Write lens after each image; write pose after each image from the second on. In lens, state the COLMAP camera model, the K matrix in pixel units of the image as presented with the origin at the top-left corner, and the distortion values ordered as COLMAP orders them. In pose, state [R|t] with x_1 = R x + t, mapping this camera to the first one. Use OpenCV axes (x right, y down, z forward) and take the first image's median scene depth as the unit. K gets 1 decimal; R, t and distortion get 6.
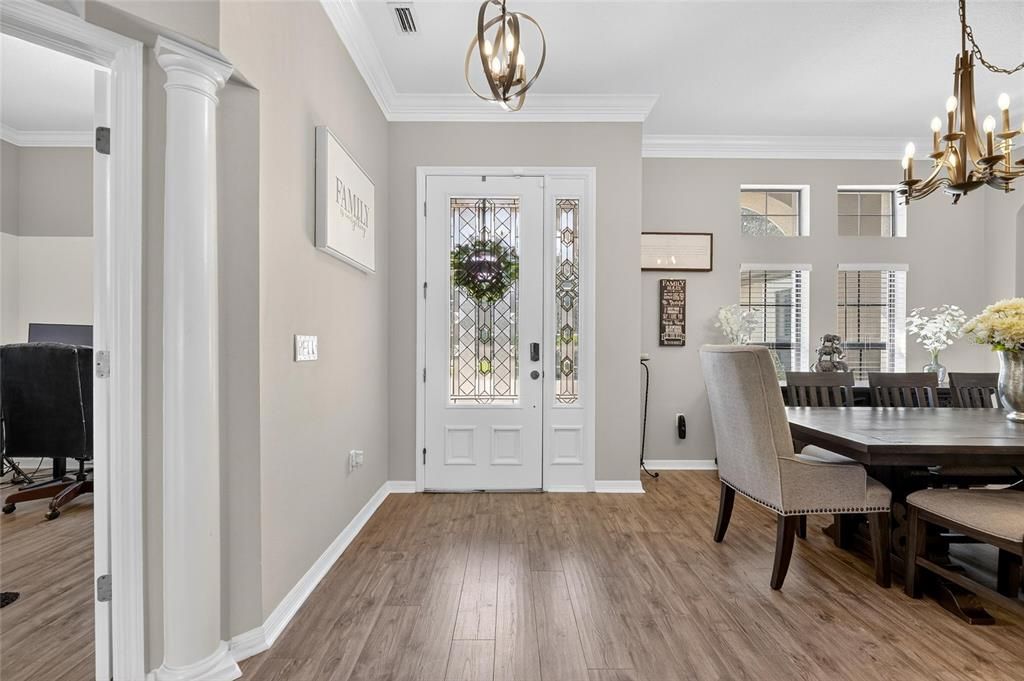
lens RADIAL K [[432.6, 0, 505.8], [0, 432.6, 342.7], [0, 0, 1]] dist [-0.002619, -0.002472]
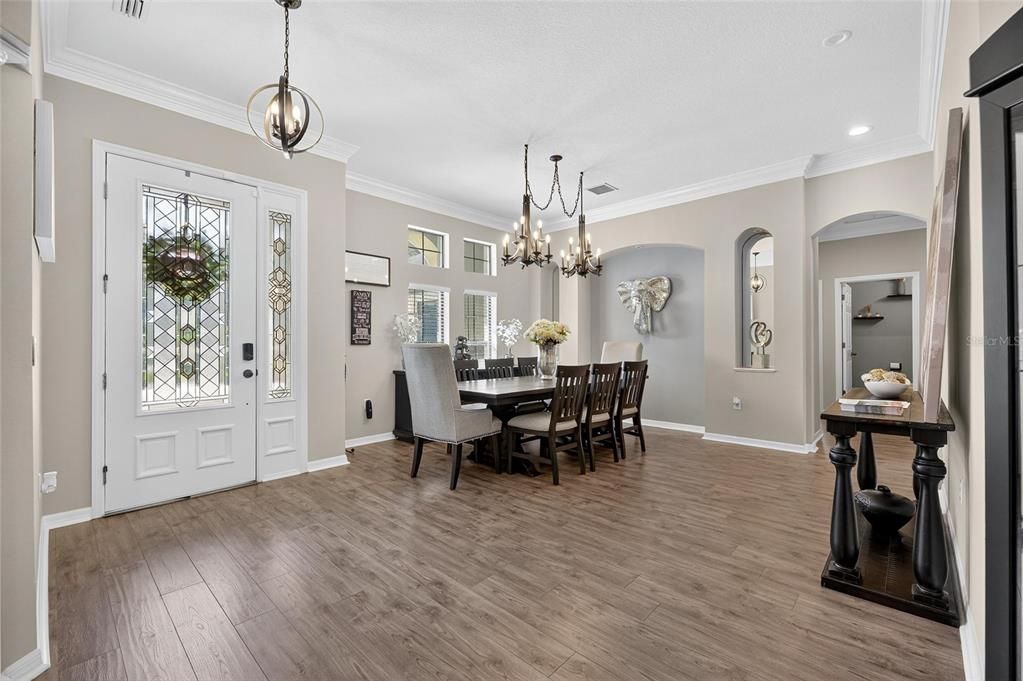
lens RADIAL K [[432.2, 0, 514.7], [0, 432.2, 338.4], [0, 0, 1]] dist [-0.002619, -0.002472]
pose [[0.679872, -0.000122, 0.733331, -0.262367], [0.006117, 0.999966, -0.005505, -0.001096], [-0.733306, 0.008228, 0.679849, -0.189280]]
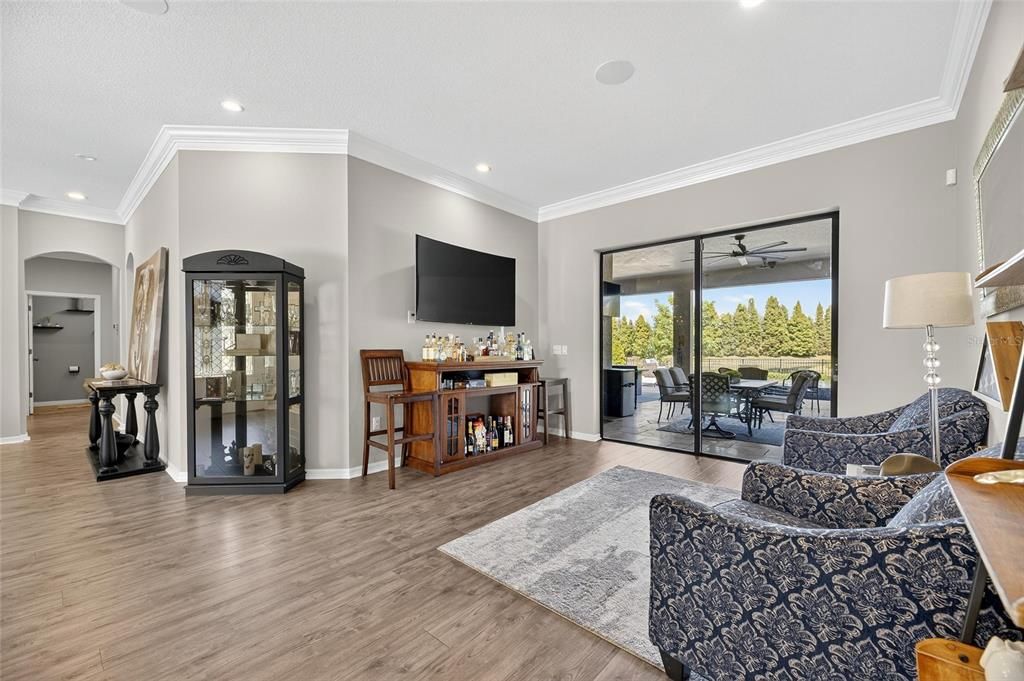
lens RADIAL K [[415.4, 0, 515.3], [0, 415.4, 354.1], [0, 0, 1]] dist [-0.009091, -0.000053]
pose [[-0.754405, -0.013800, 0.656264, -1.025160], [-0.002807, 0.999838, 0.017798, -0.001628], [-0.656403, 0.011585, -0.754321, -0.000293]]
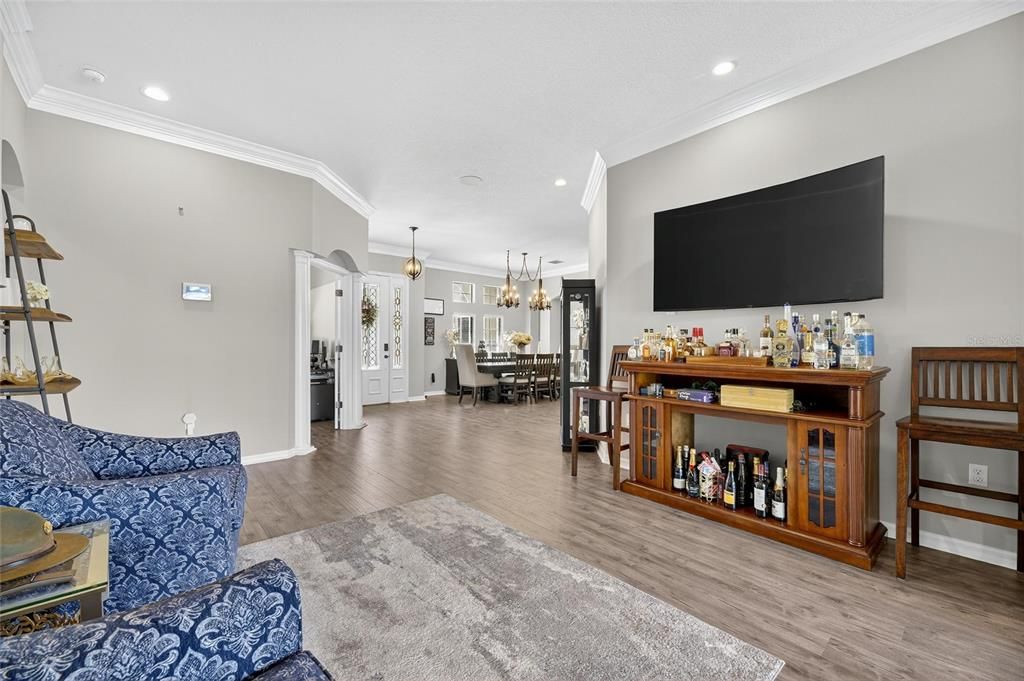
lens RADIAL K [[415.4, 0, 513.8], [0, 415.4, 343.1], [0, 0, 1]] dist [-0.009091, -0.000053]
pose [[0.744621, 0.000190, 0.667487, -0.974908], [0.001095, 0.999998, -0.001506, 0.001609], [-0.667486, 0.001852, 0.744620, -1.254334]]
